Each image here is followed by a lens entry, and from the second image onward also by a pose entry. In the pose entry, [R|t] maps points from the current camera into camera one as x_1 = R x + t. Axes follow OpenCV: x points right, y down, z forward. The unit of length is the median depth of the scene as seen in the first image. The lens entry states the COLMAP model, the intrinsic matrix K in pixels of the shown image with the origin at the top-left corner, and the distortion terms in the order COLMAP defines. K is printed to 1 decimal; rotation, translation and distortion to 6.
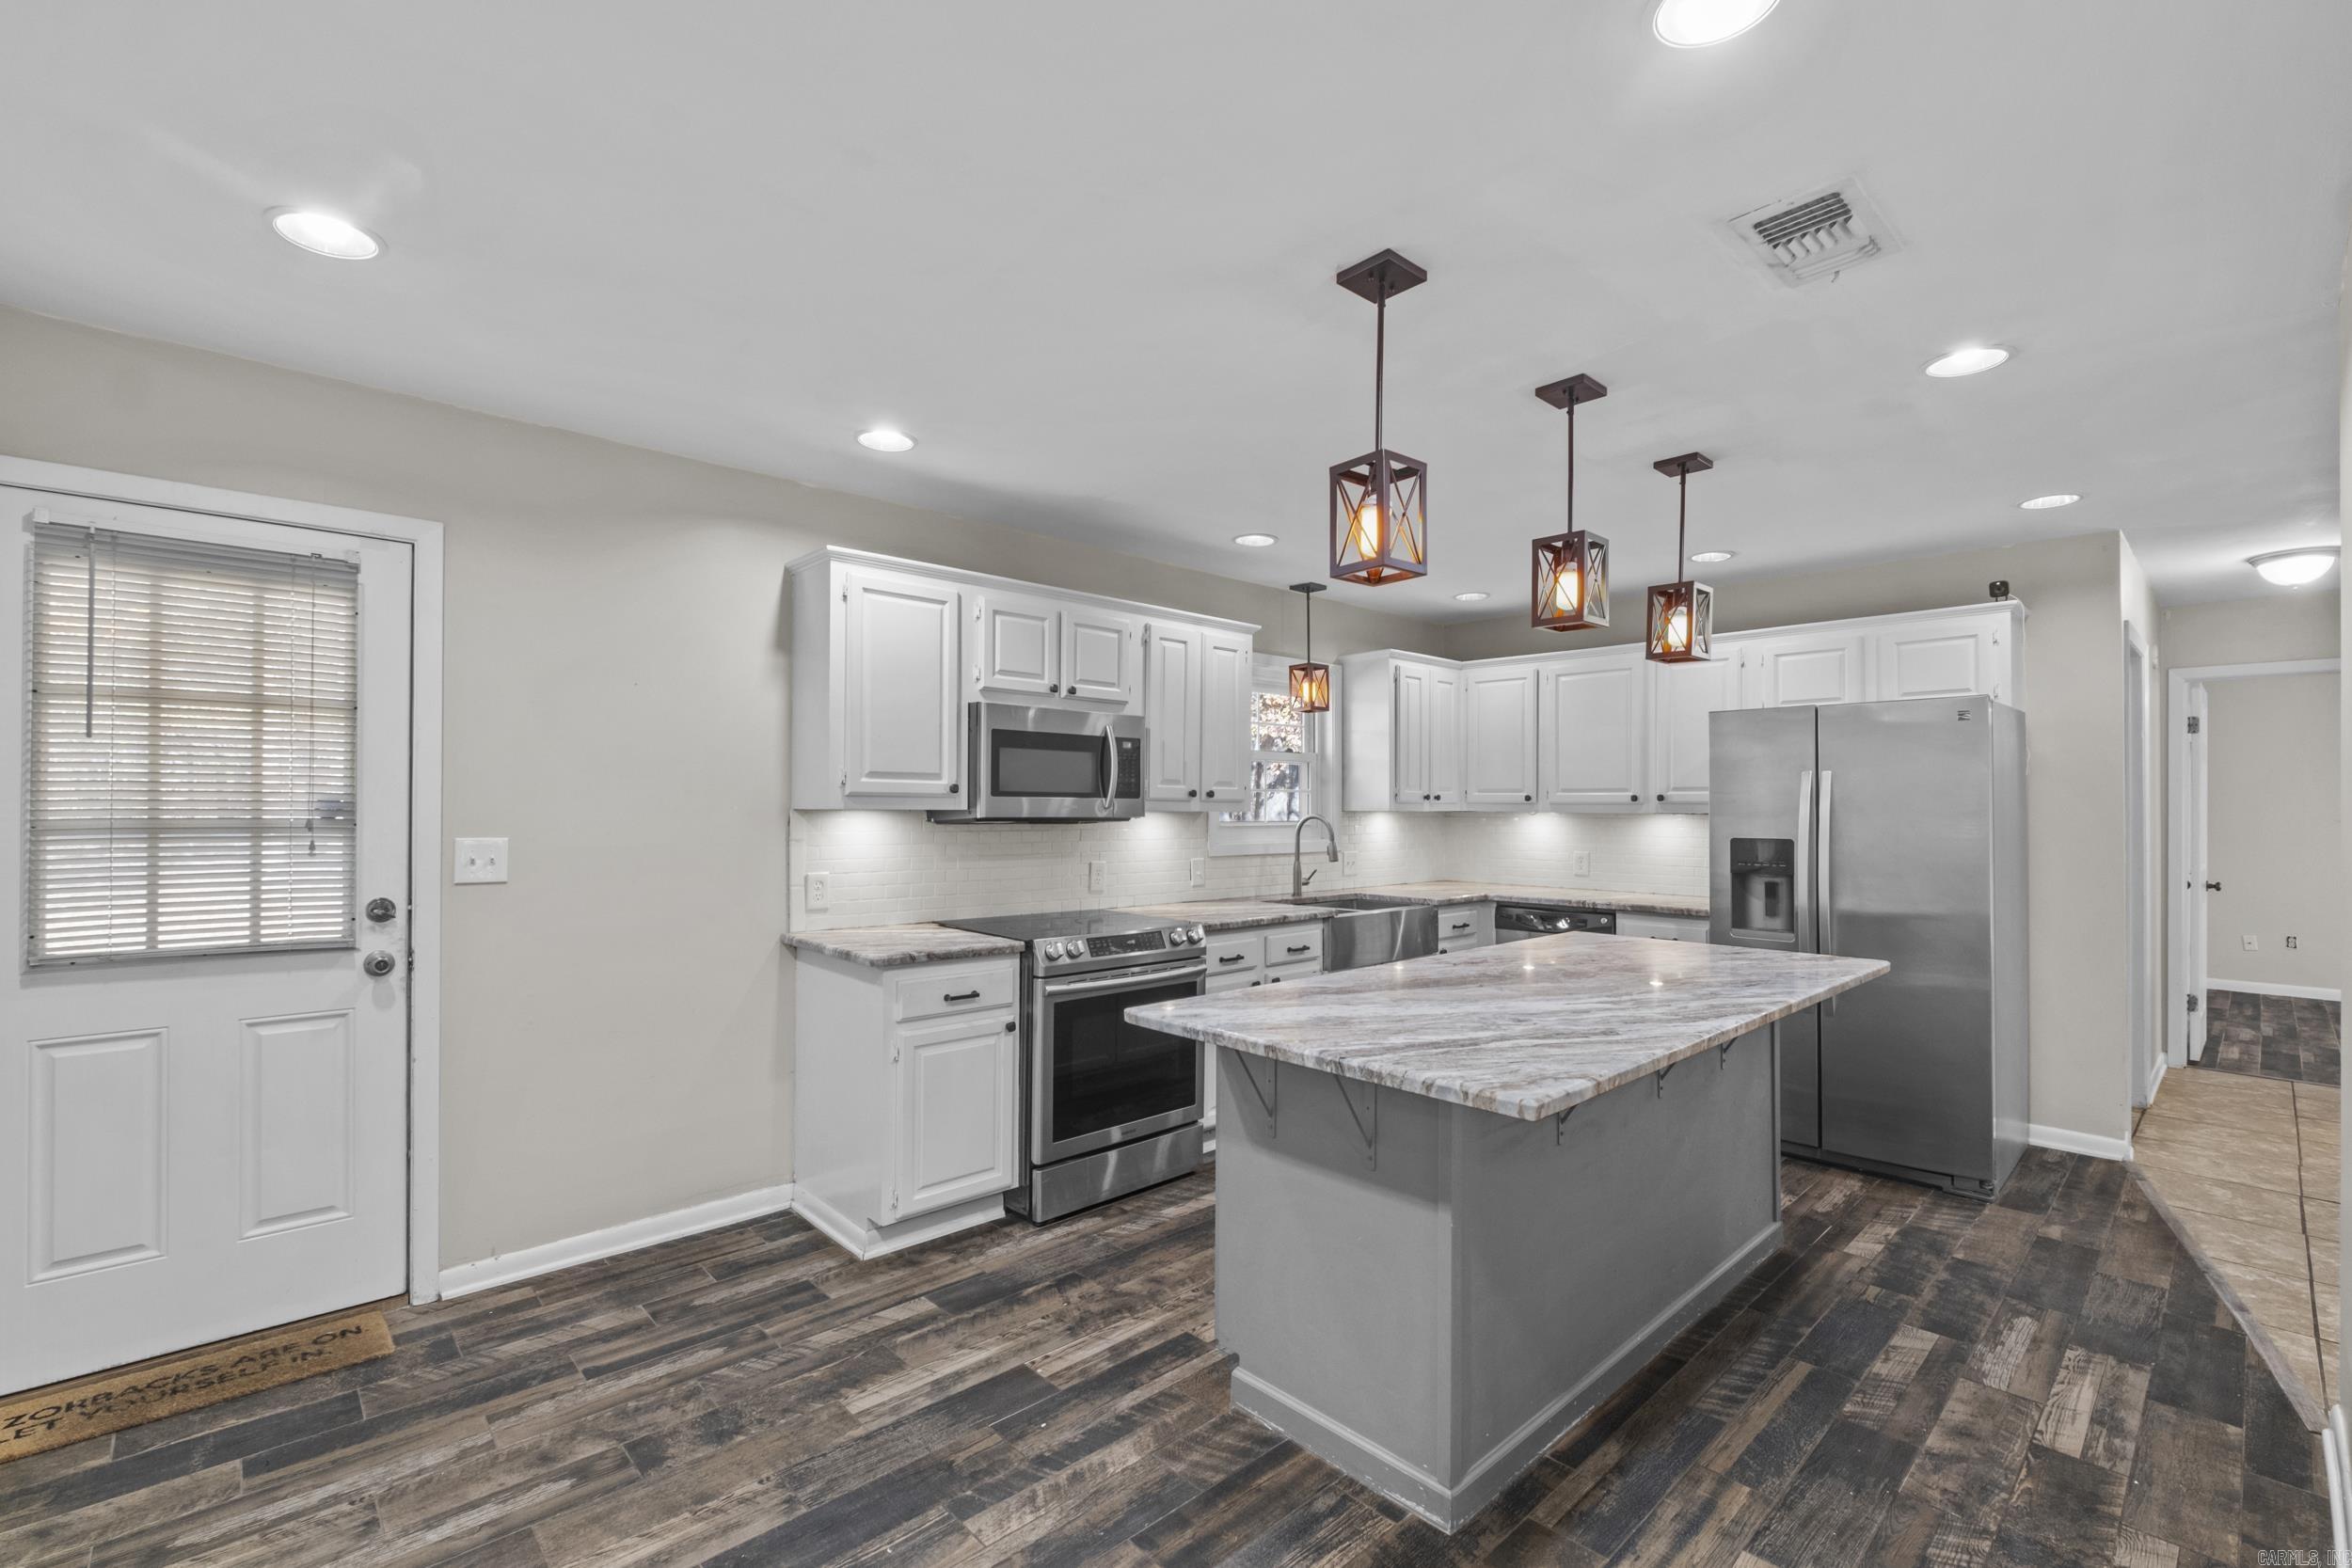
lens RADIAL K [[1025.4, 0, 1161.4], [0, 1025.4, 796.5], [0, 0, 1]] dist [-0.007641, 0.000765]
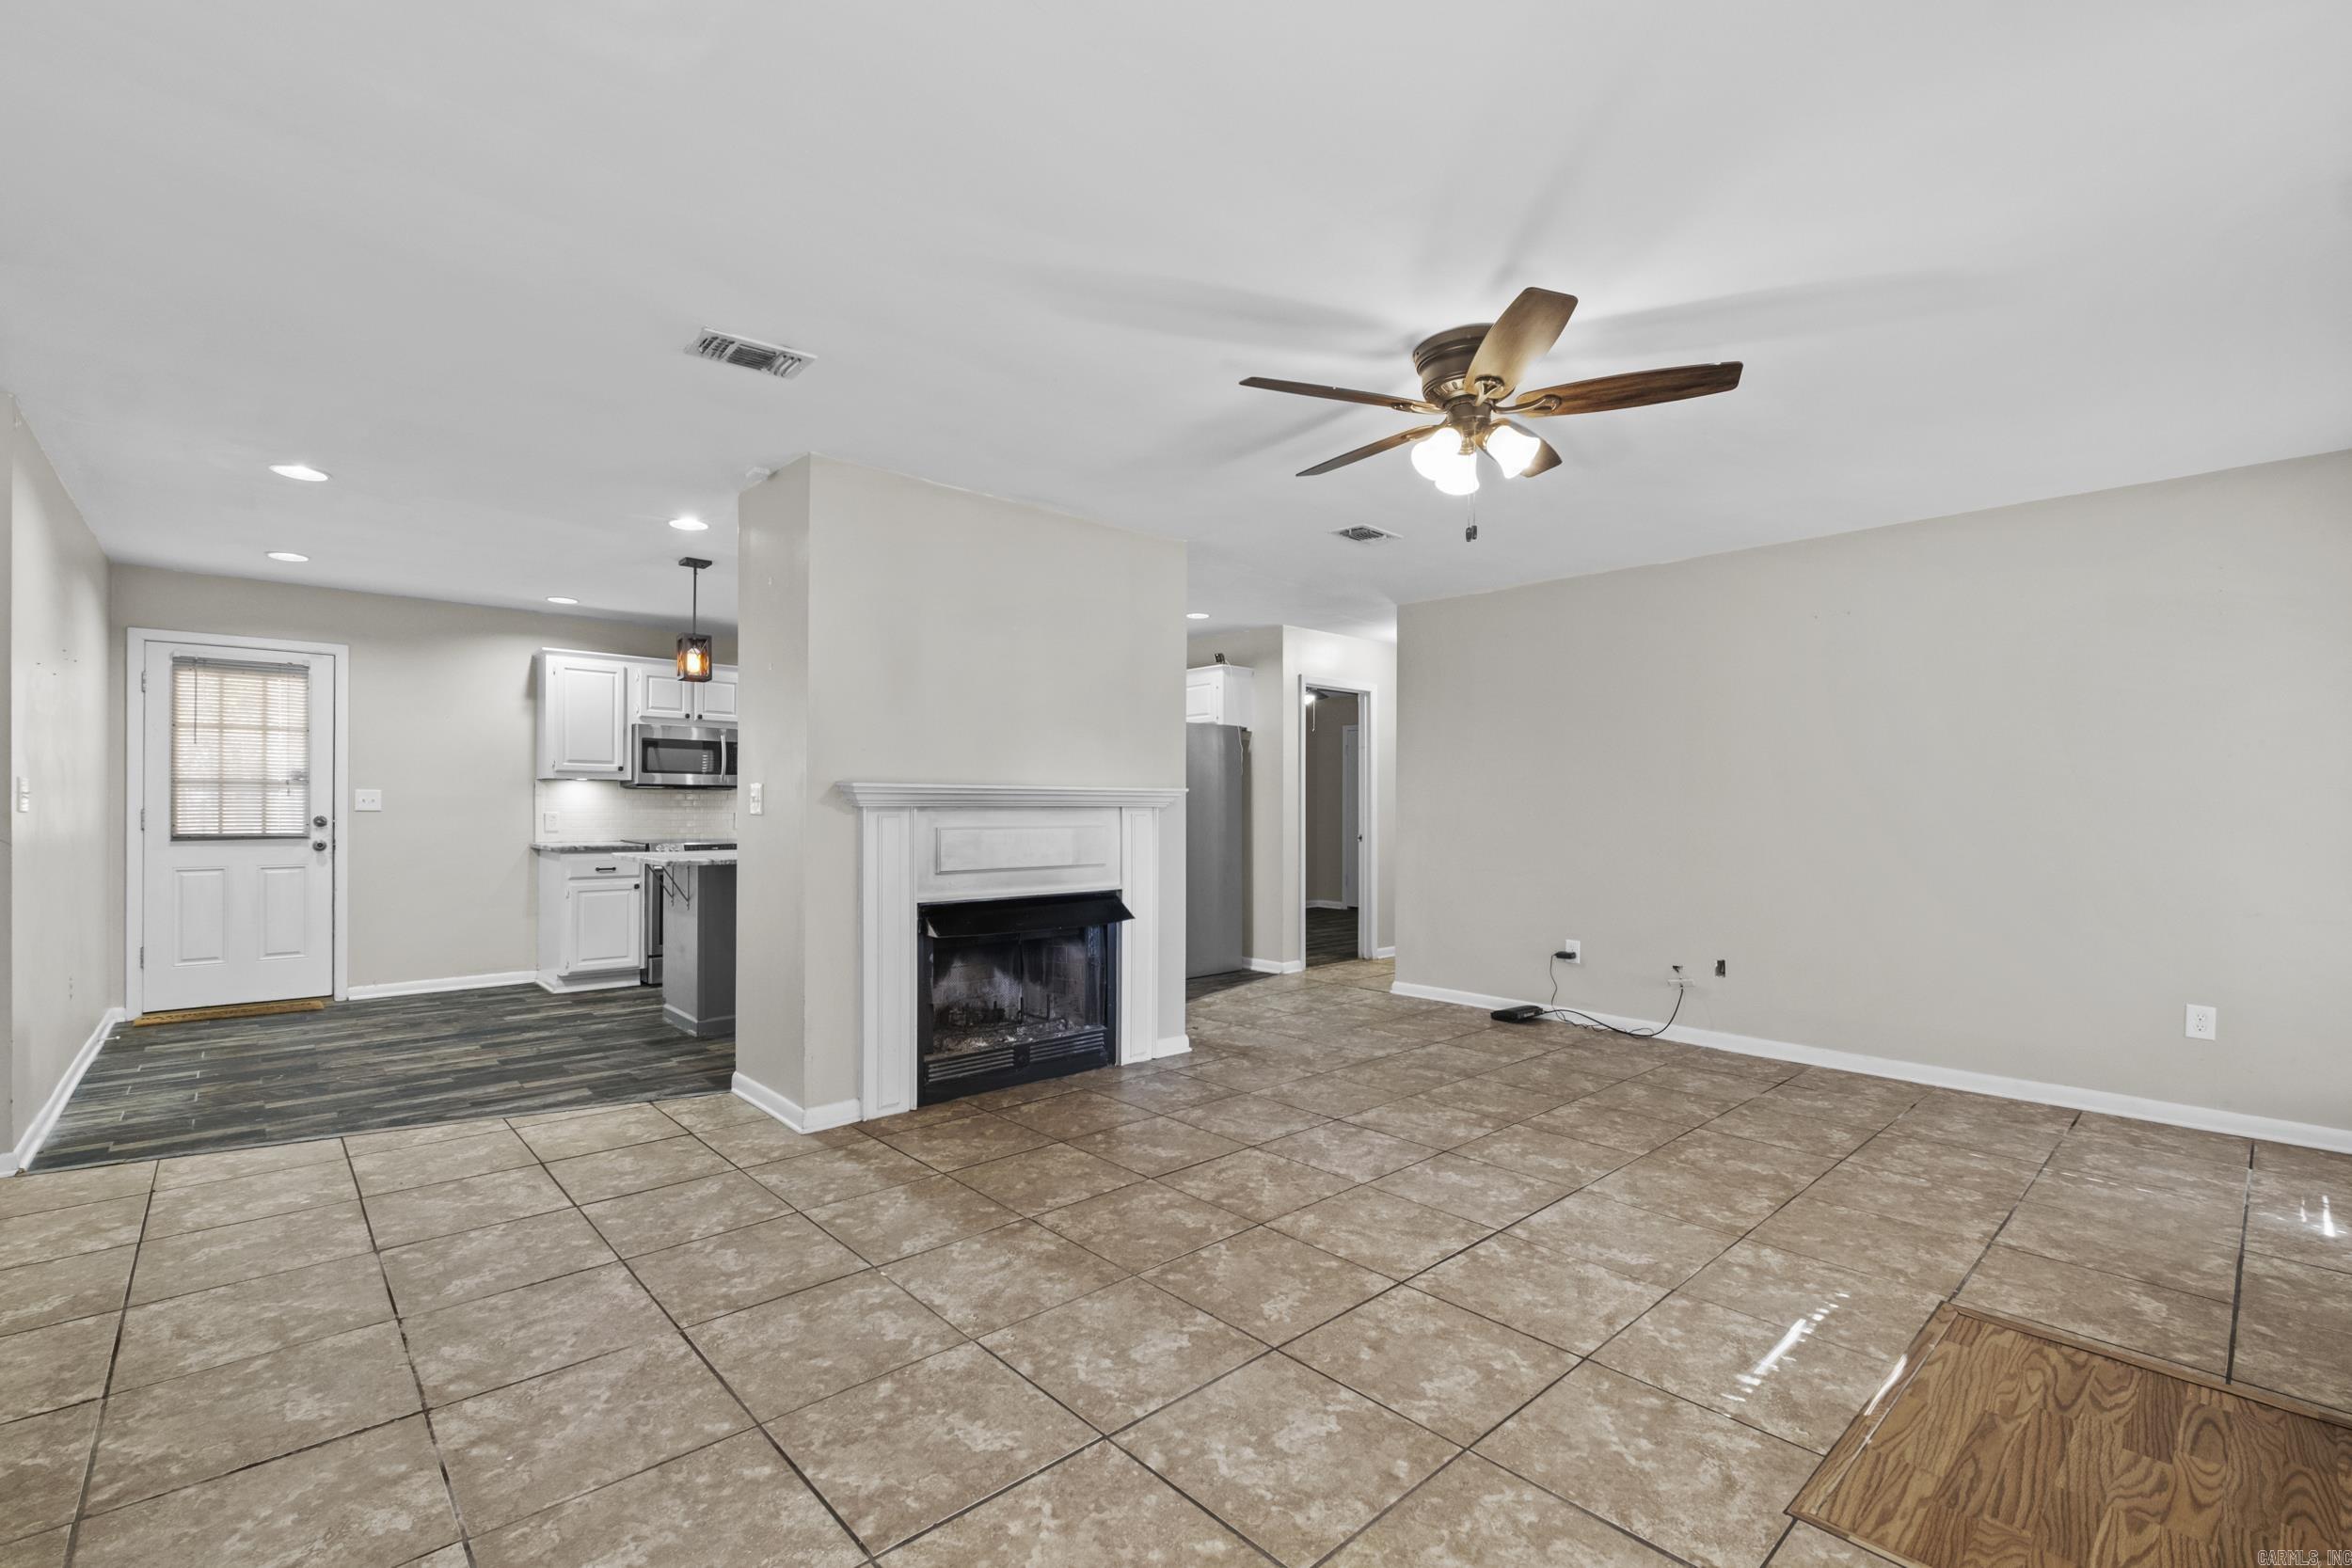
lens RADIAL K [[1025.4, 0, 1156.1], [0, 1025.4, 805.0], [0, 0, 1]] dist [-0.007641, 0.000765]
pose [[0.999928, -0.001251, -0.011972, 0.886197], [0.001328, 0.999978, 0.006460, 0.052780], [0.011963, -0.006475, 0.999907, -0.982619]]
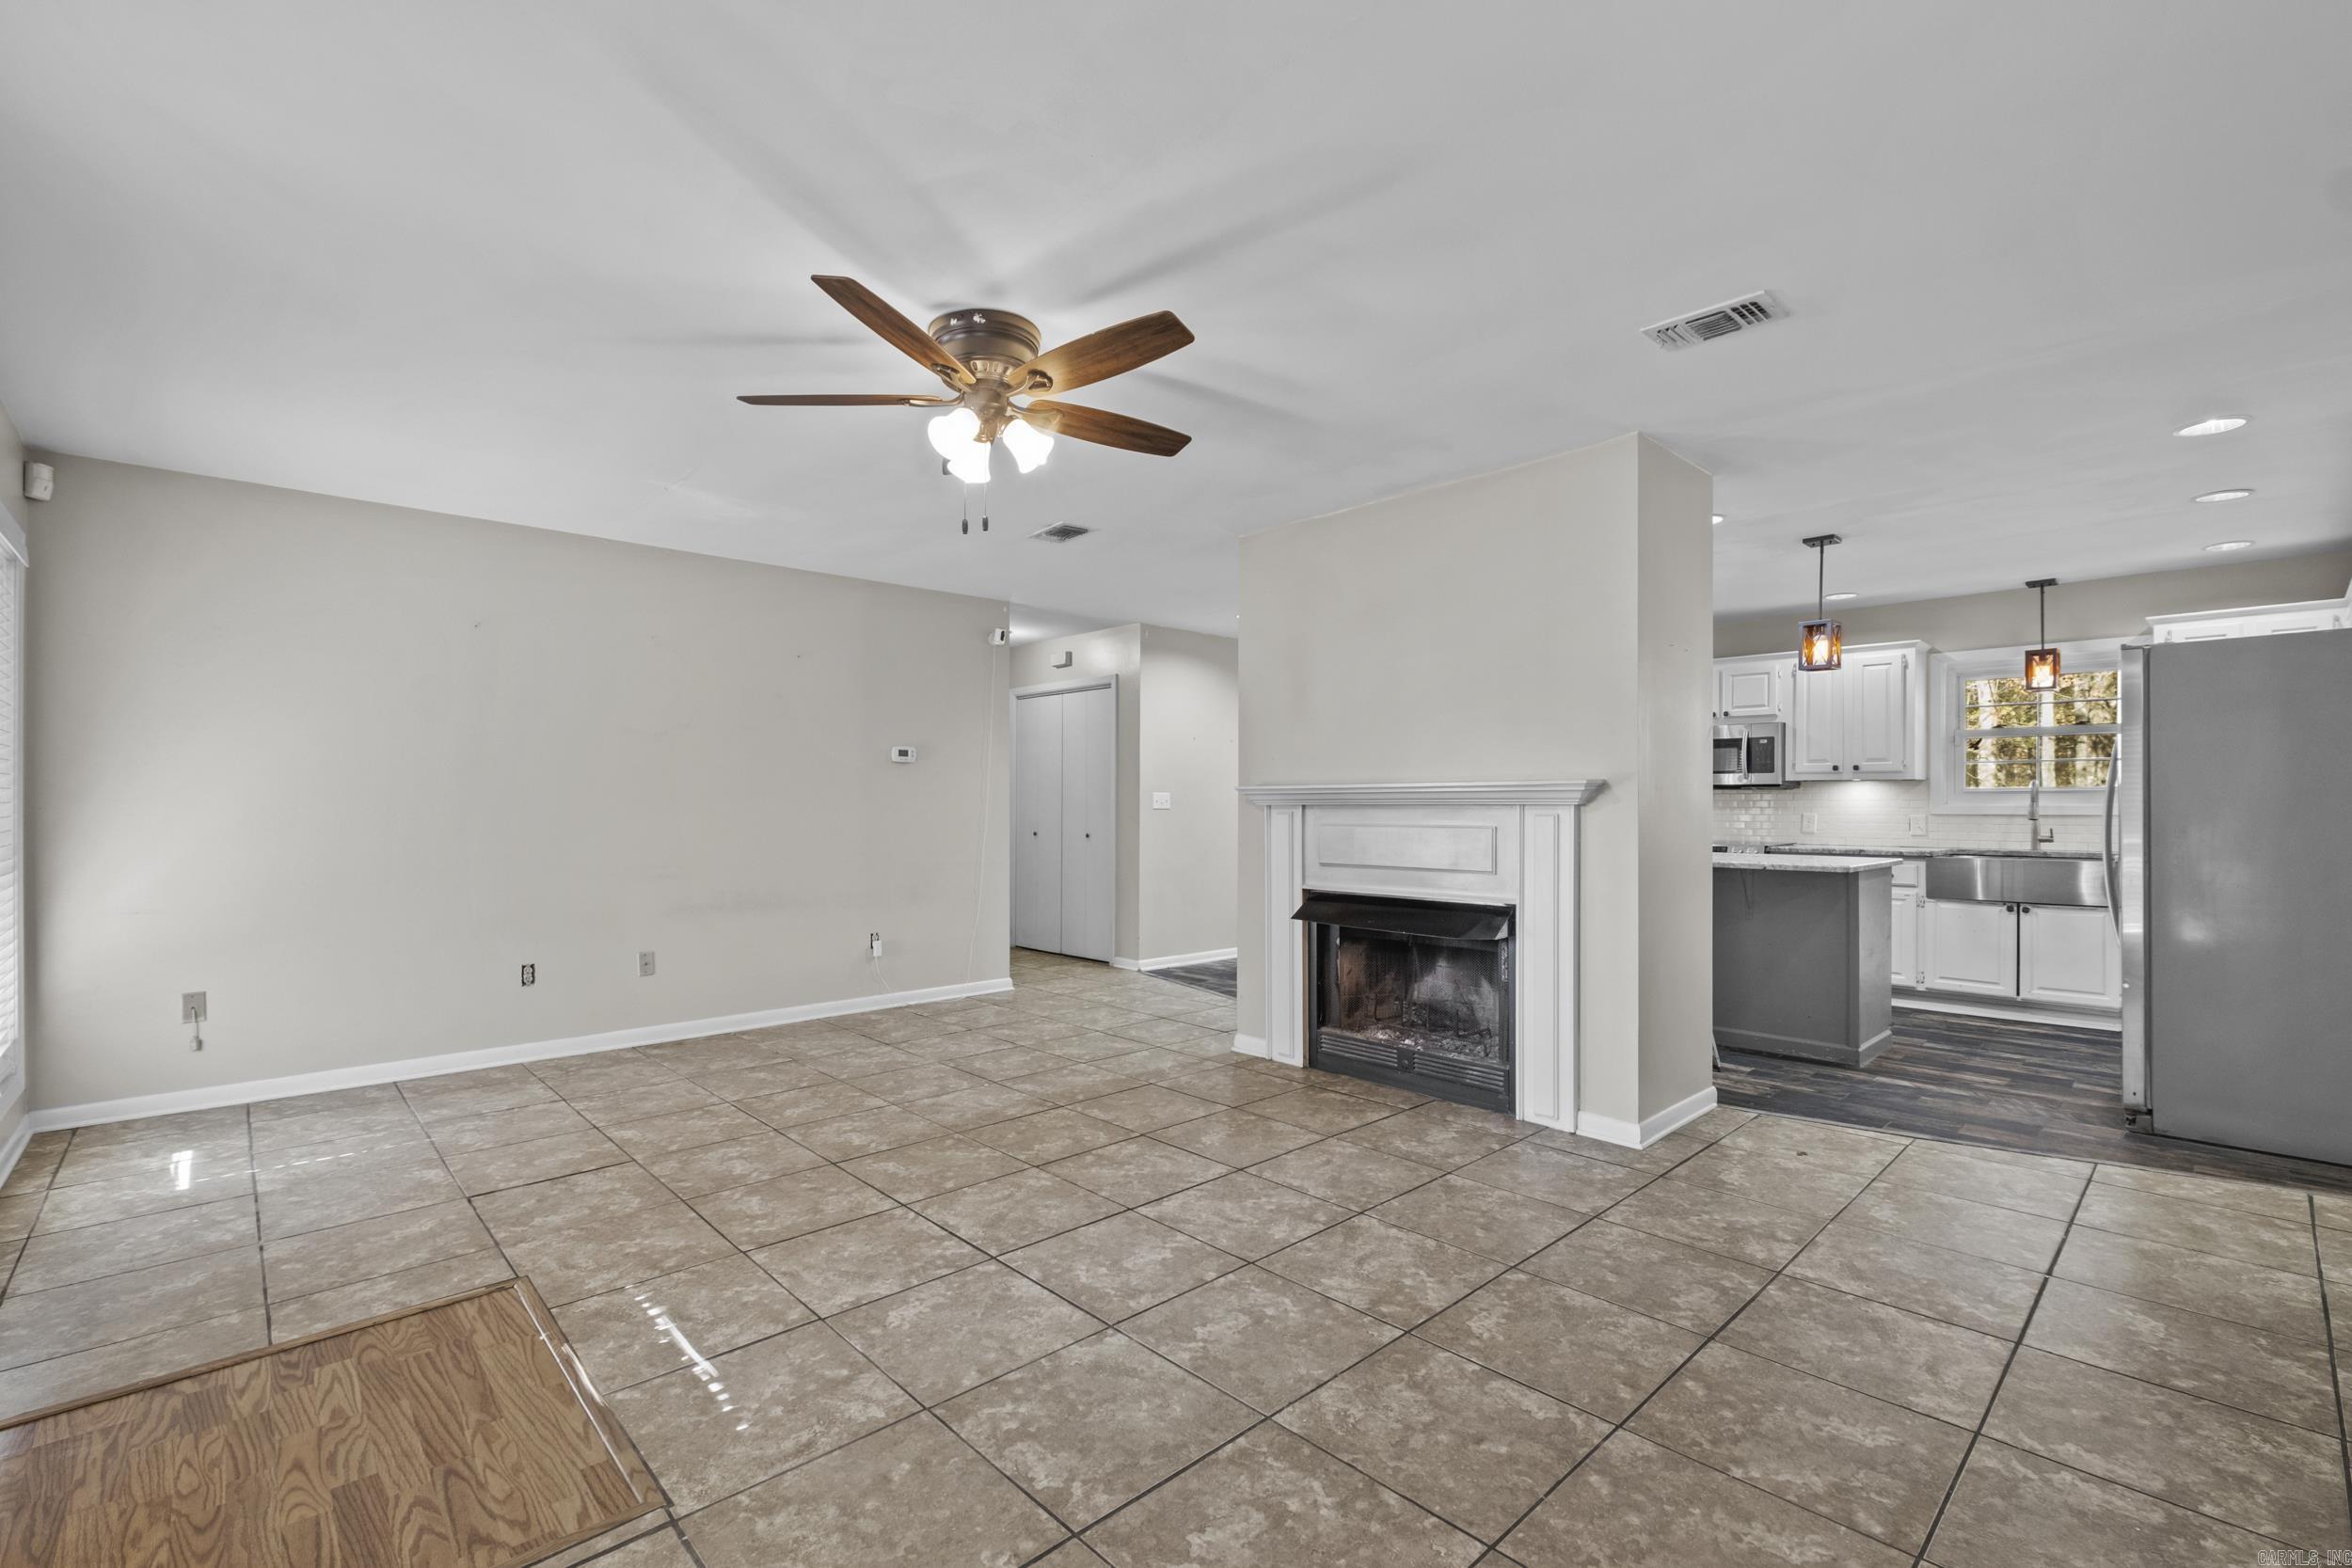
lens RADIAL K [[1025.4, 0, 1165.0], [0, 1025.4, 804.3], [0, 0, 1]] dist [-0.007641, 0.000765]
pose [[0.003740, -0.006234, -0.999974, 1.972036], [0.007160, 0.999955, -0.006207, 0.067989], [0.999967, -0.007136, 0.003785, 0.015841]]
